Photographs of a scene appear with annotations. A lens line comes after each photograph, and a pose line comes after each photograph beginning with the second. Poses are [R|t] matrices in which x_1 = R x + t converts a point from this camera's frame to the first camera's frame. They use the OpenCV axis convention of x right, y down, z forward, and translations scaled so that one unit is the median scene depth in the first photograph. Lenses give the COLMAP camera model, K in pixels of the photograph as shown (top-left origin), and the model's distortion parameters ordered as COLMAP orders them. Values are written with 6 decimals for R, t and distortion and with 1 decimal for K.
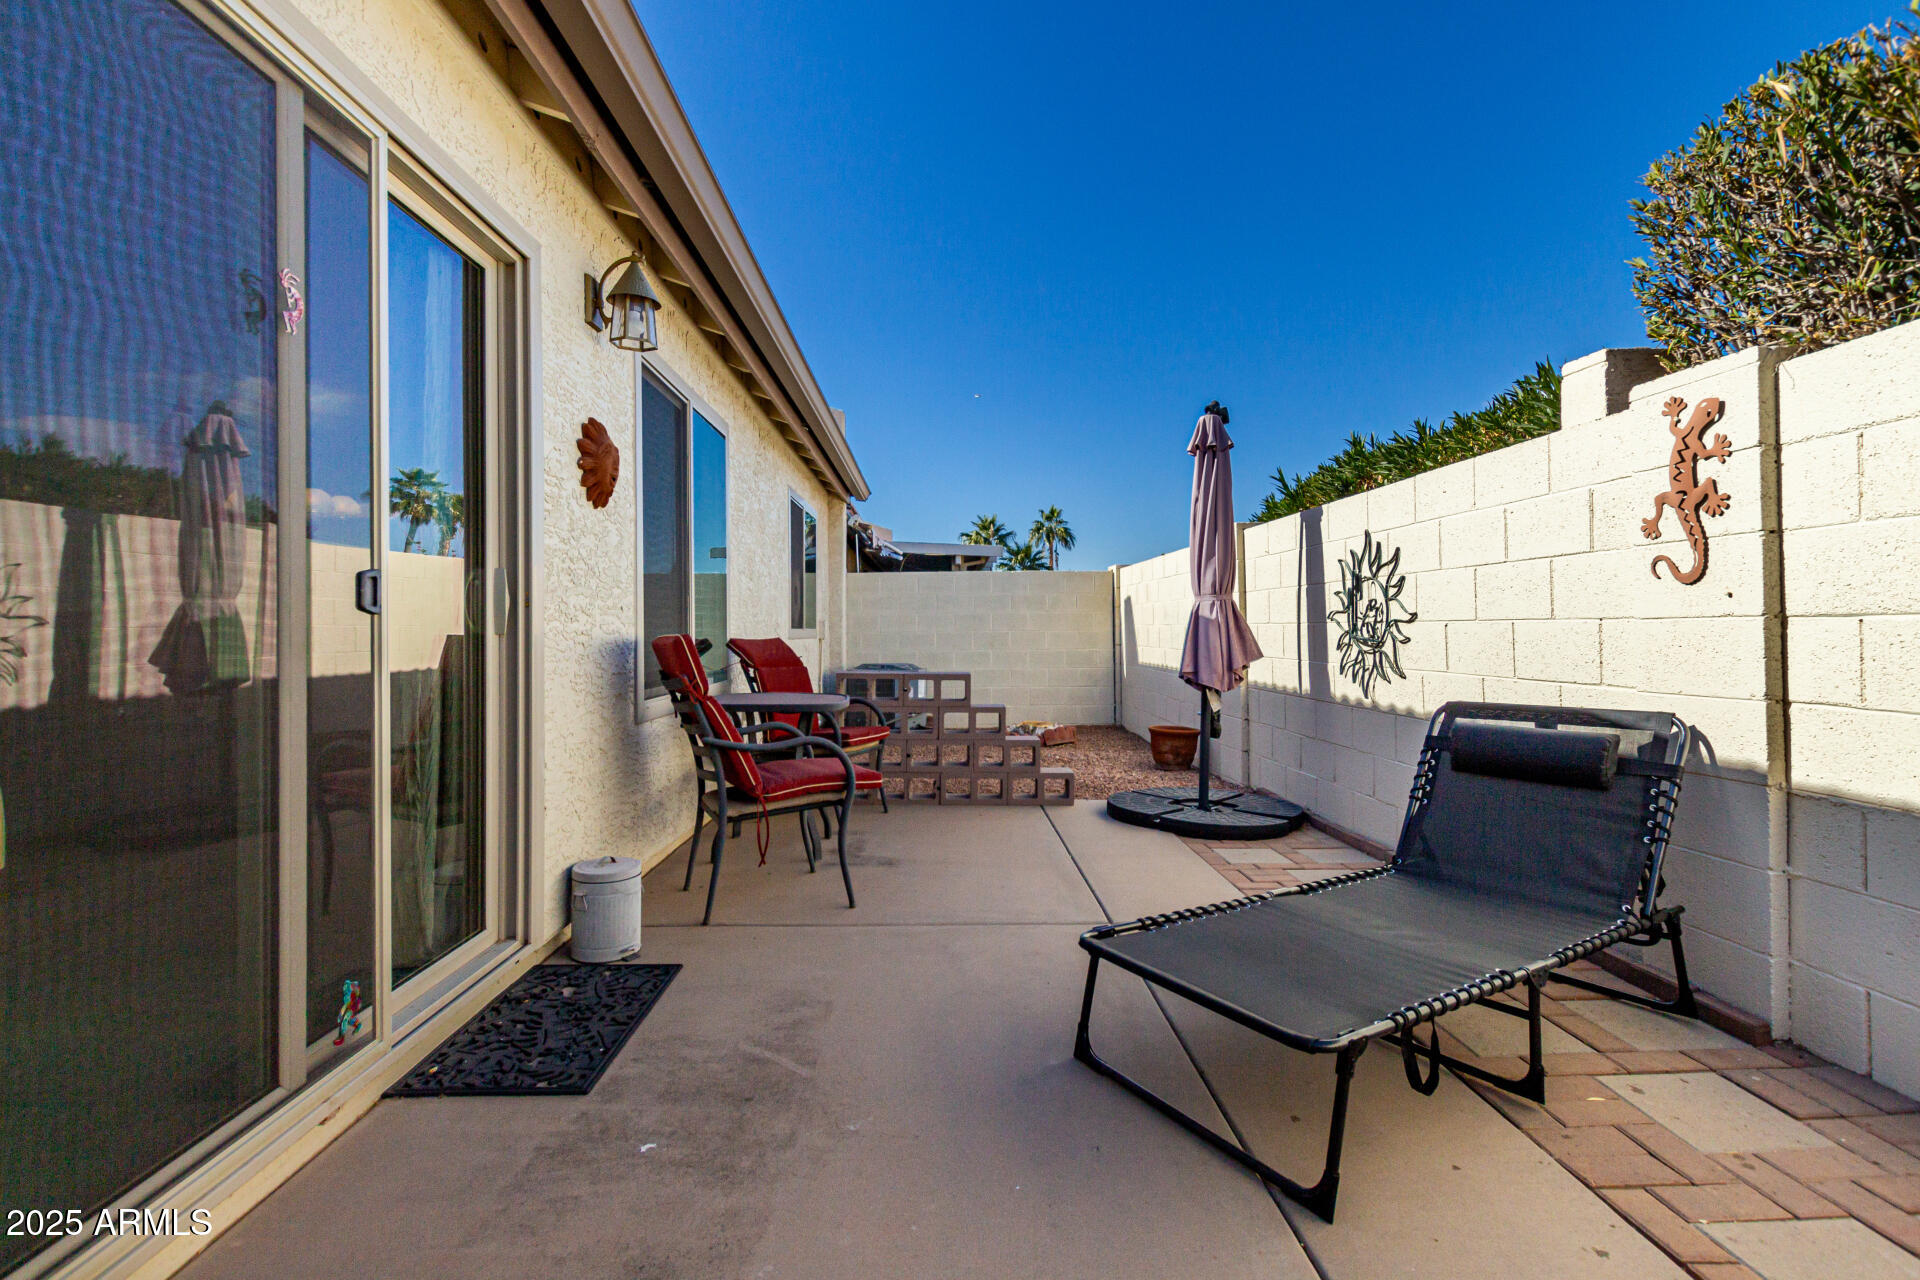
lens RADIAL K [[886.7, 0, 963.4], [0, 886.7, 638.4], [0, 0, 1]] dist [0.005517, -0.003360]
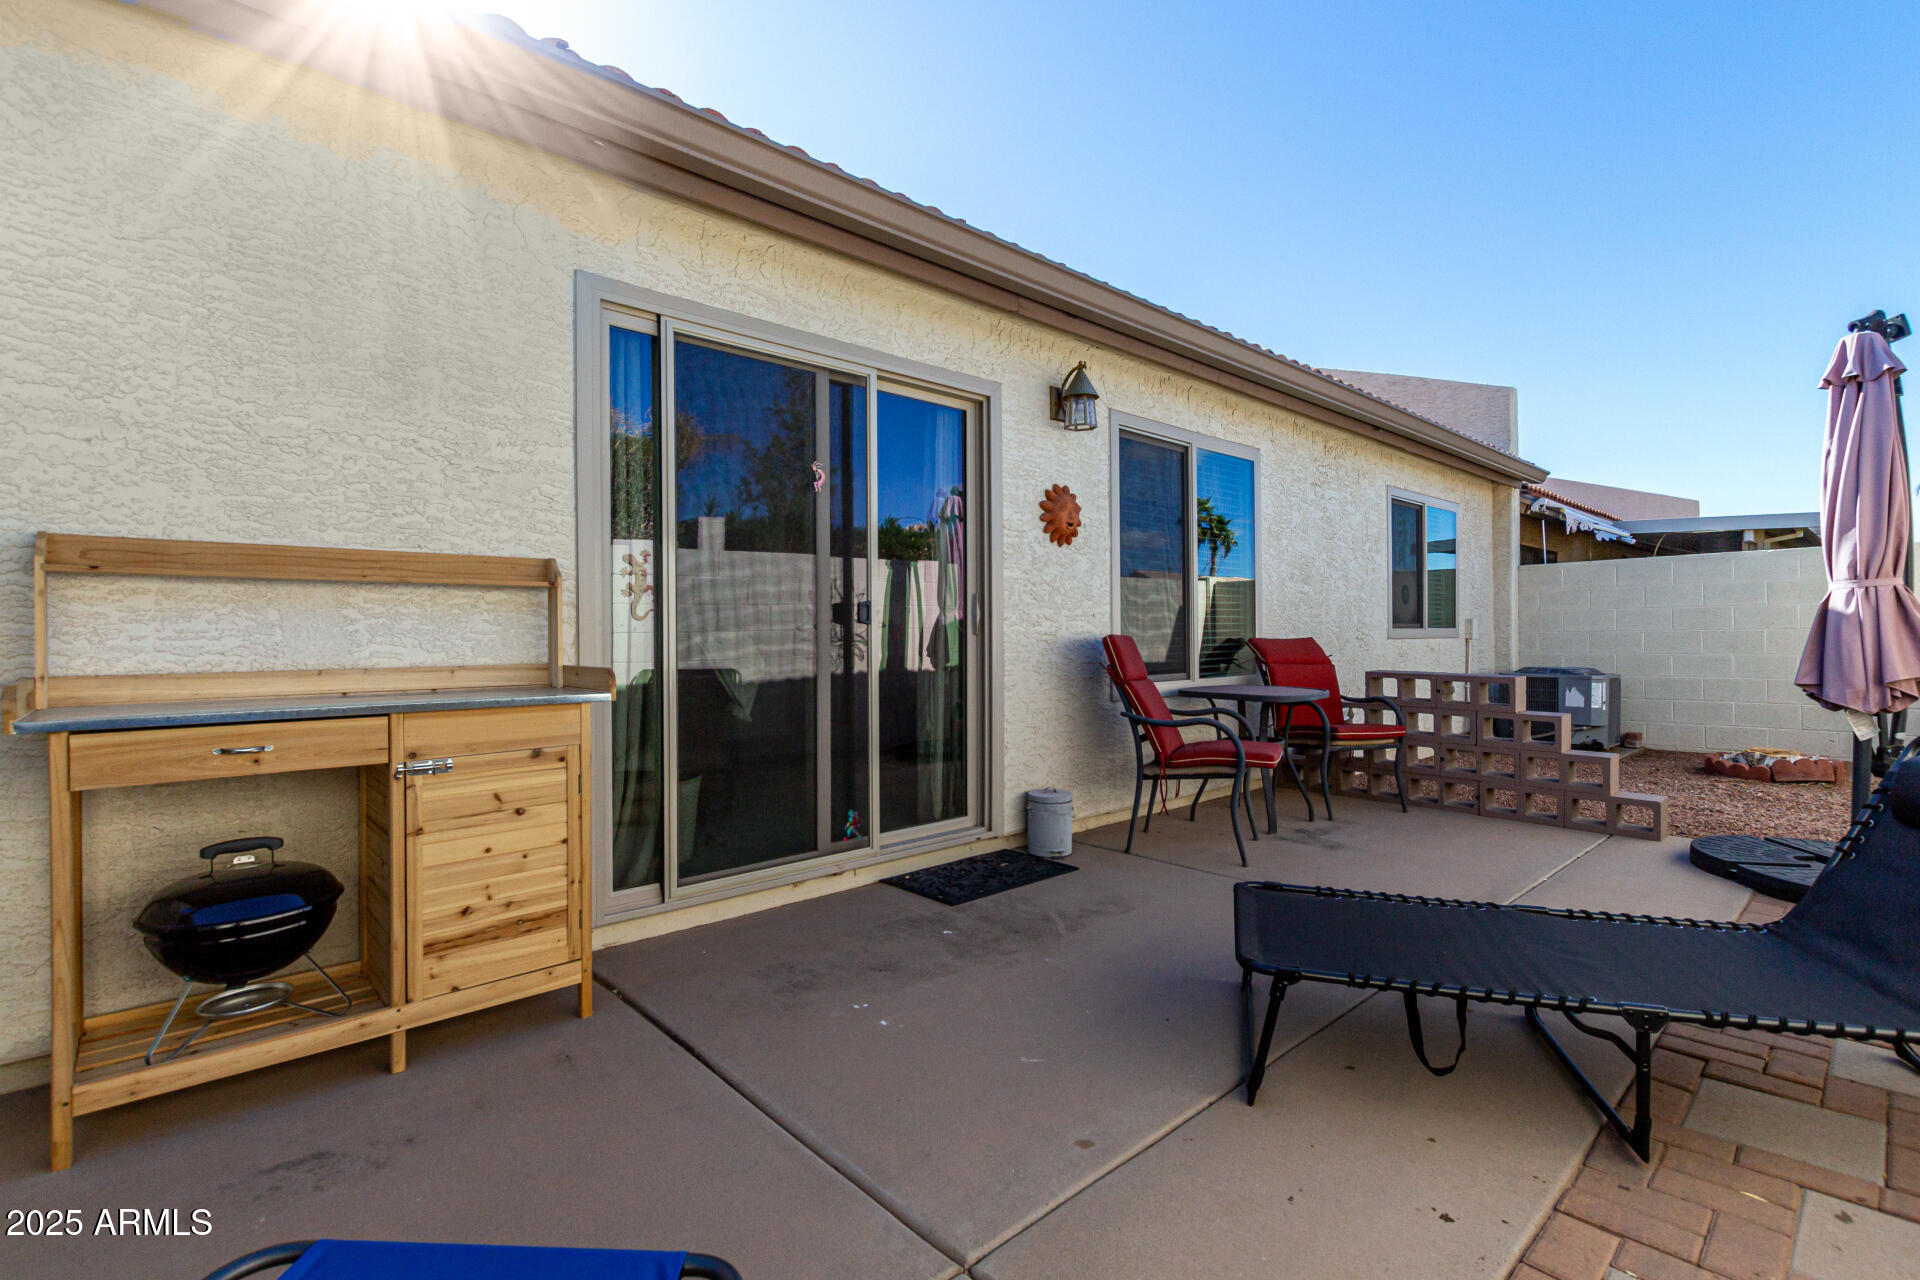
lens RADIAL K [[886.7, 0, 941.6], [0, 886.7, 635.9], [0, 0, 1]] dist [0.005517, -0.003360]
pose [[0.647815, 0.002045, -0.761795, 0.598038], [-0.003114, 0.999995, 0.000036, -0.001923], [0.761792, 0.002348, 0.647818, -0.080305]]
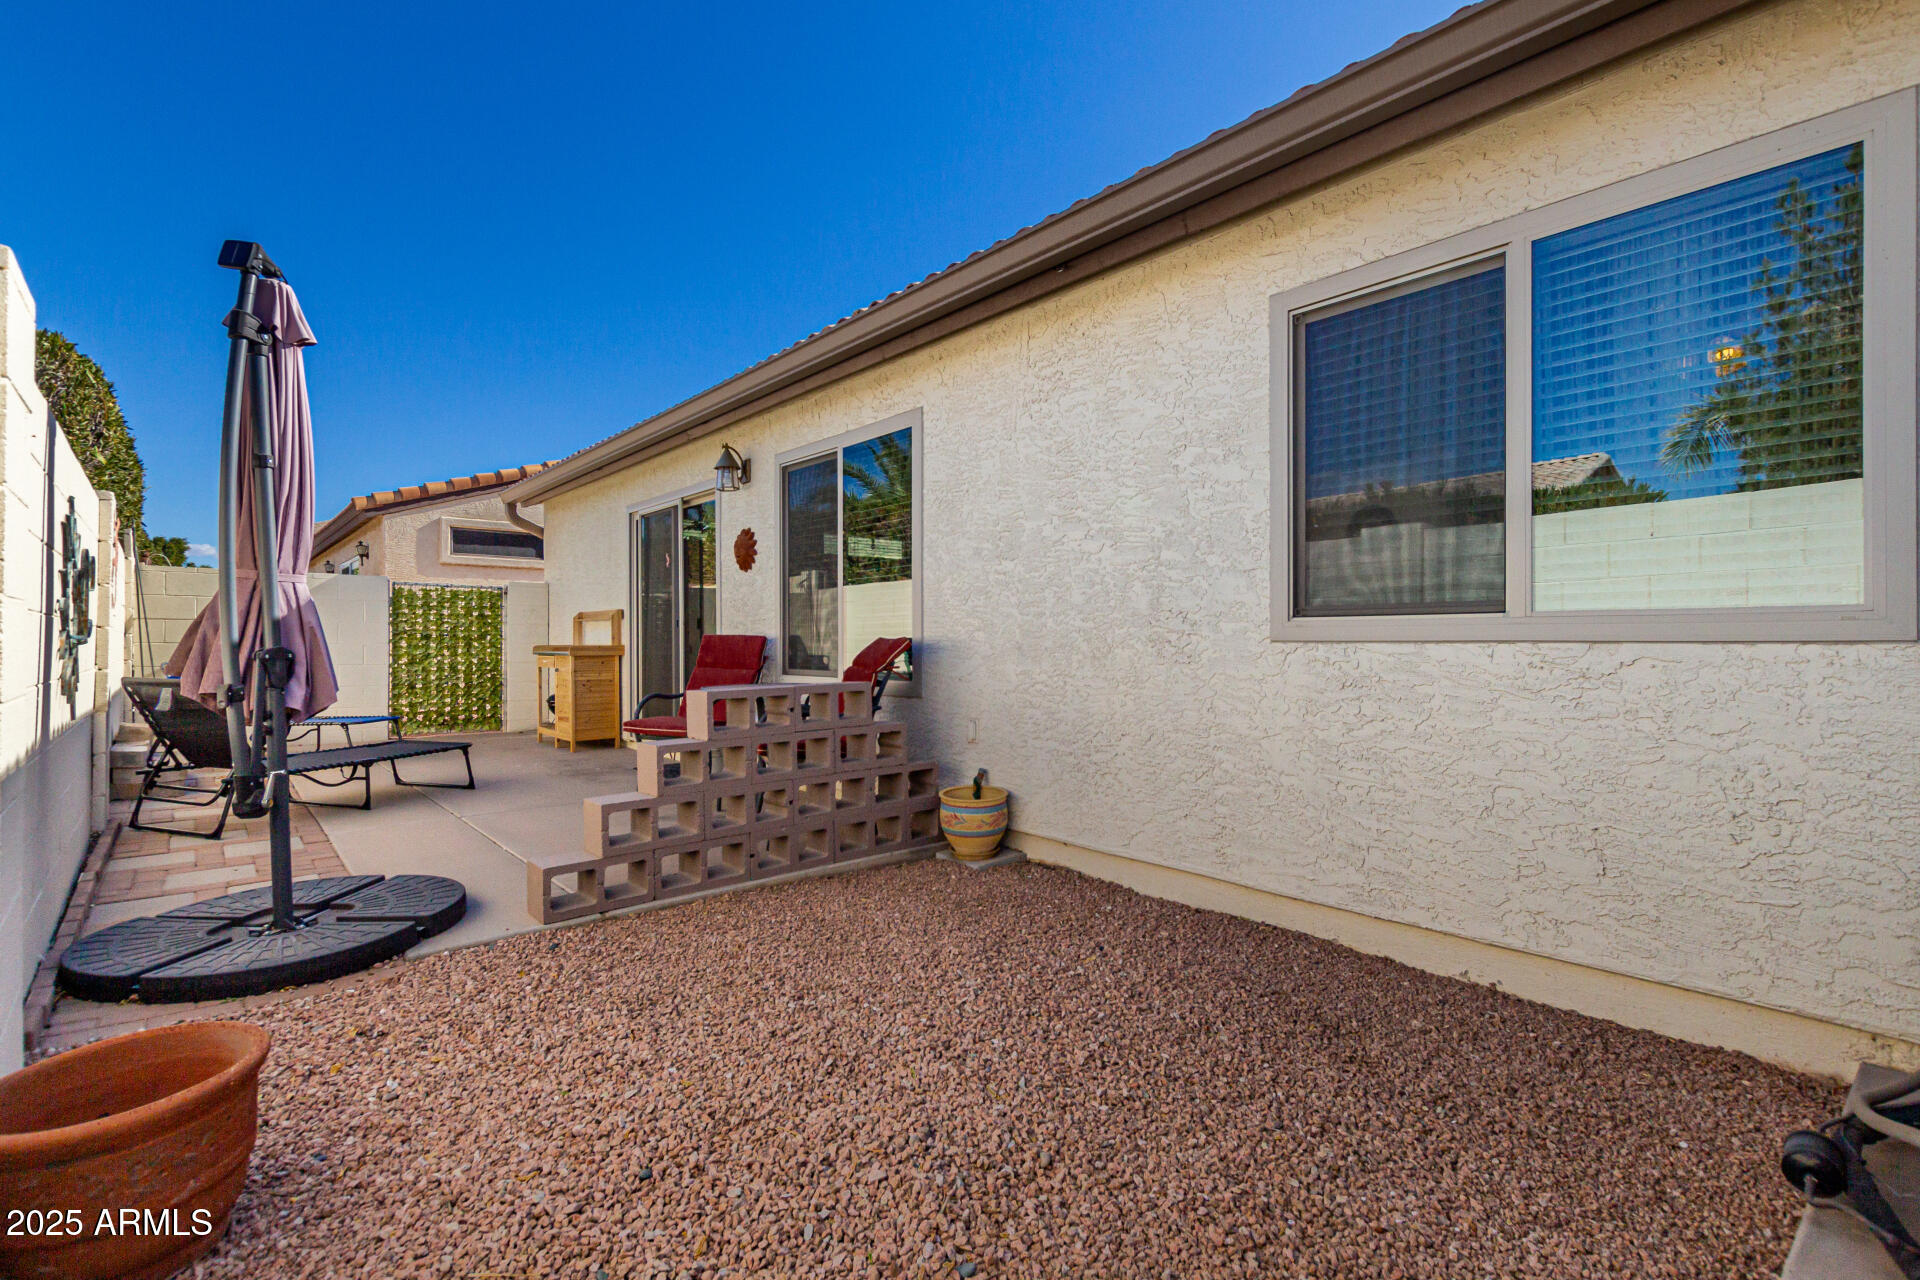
lens RADIAL K [[886.7, 0, 955.7], [0, 886.7, 638.3], [0, 0, 1]] dist [0.005517, -0.003360]
pose [[-0.782012, 0.011988, -0.623147, 0.513646], [0.007165, 0.999922, 0.010245, -0.013889], [0.623222, 0.003547, -0.782037, 3.090379]]
